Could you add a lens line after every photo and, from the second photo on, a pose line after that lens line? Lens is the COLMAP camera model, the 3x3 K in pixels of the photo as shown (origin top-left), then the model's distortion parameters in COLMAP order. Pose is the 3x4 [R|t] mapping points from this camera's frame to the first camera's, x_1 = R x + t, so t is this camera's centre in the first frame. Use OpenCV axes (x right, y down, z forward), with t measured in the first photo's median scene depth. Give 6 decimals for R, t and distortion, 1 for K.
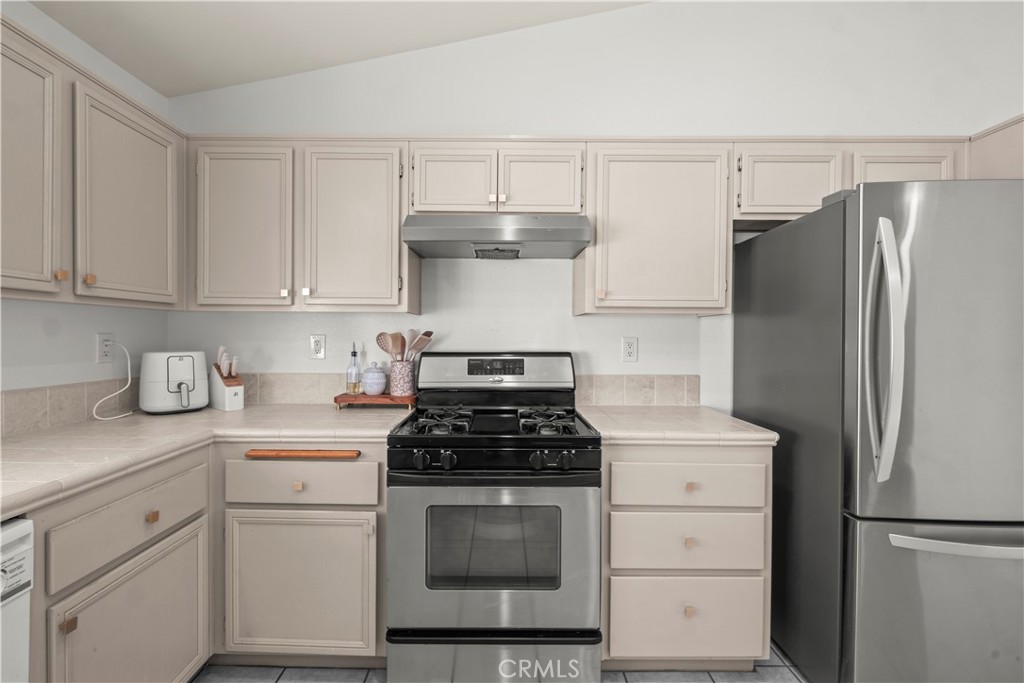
lens RADIAL K [[454.5, 0, 496.9], [0, 454.5, 337.8], [0, 0, 1]] dist [-0.001176, -0.000449]
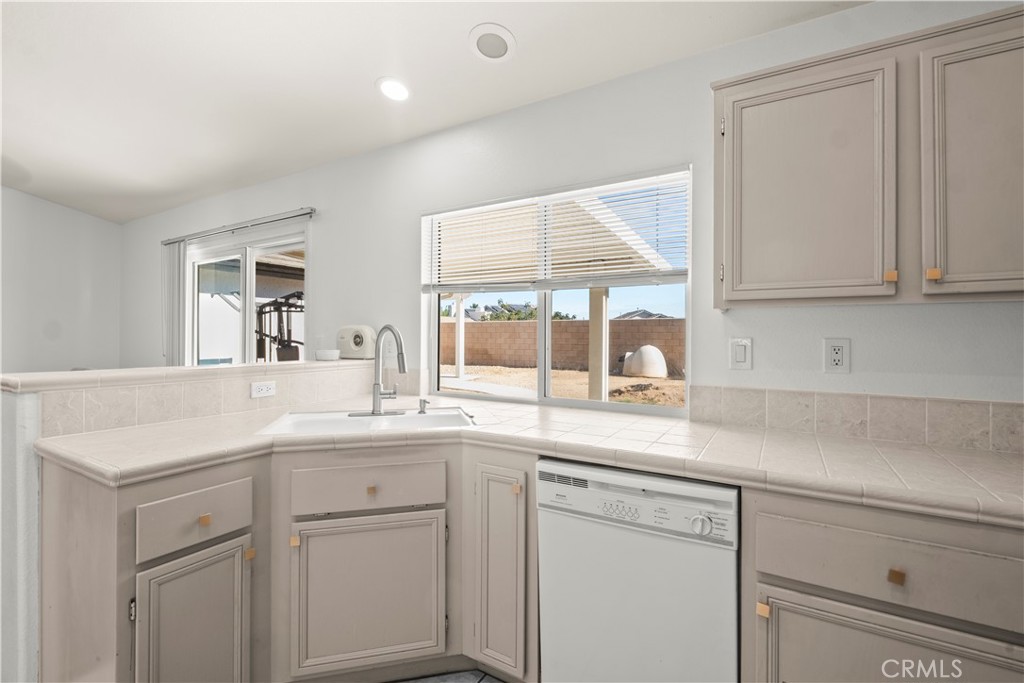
lens RADIAL K [[452.4, 0, 514.4], [0, 452.4, 335.2], [0, 0, 1]] dist [0.000207, -0.000511]
pose [[-0.502377, -0.008897, -0.864603, 0.161344], [-0.012341, 0.999919, -0.003119, -0.003387], [0.864561, 0.009103, -0.502446, 0.561442]]
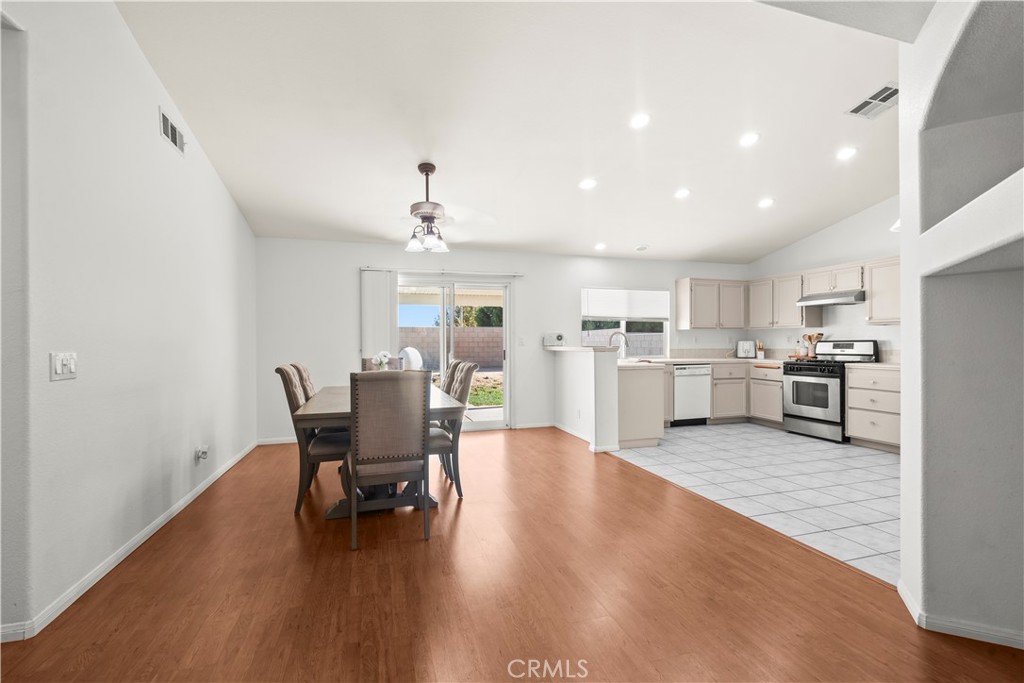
lens RADIAL K [[451.2, 0, 508.0], [0, 451.2, 344.0], [0, 0, 1]] dist [-0.000432, -0.000397]
pose [[0.292306, -0.006005, -0.956306, 2.170794], [-0.000768, 0.999978, -0.006514, 0.078900], [0.956325, 0.002638, 0.292295, -1.848245]]
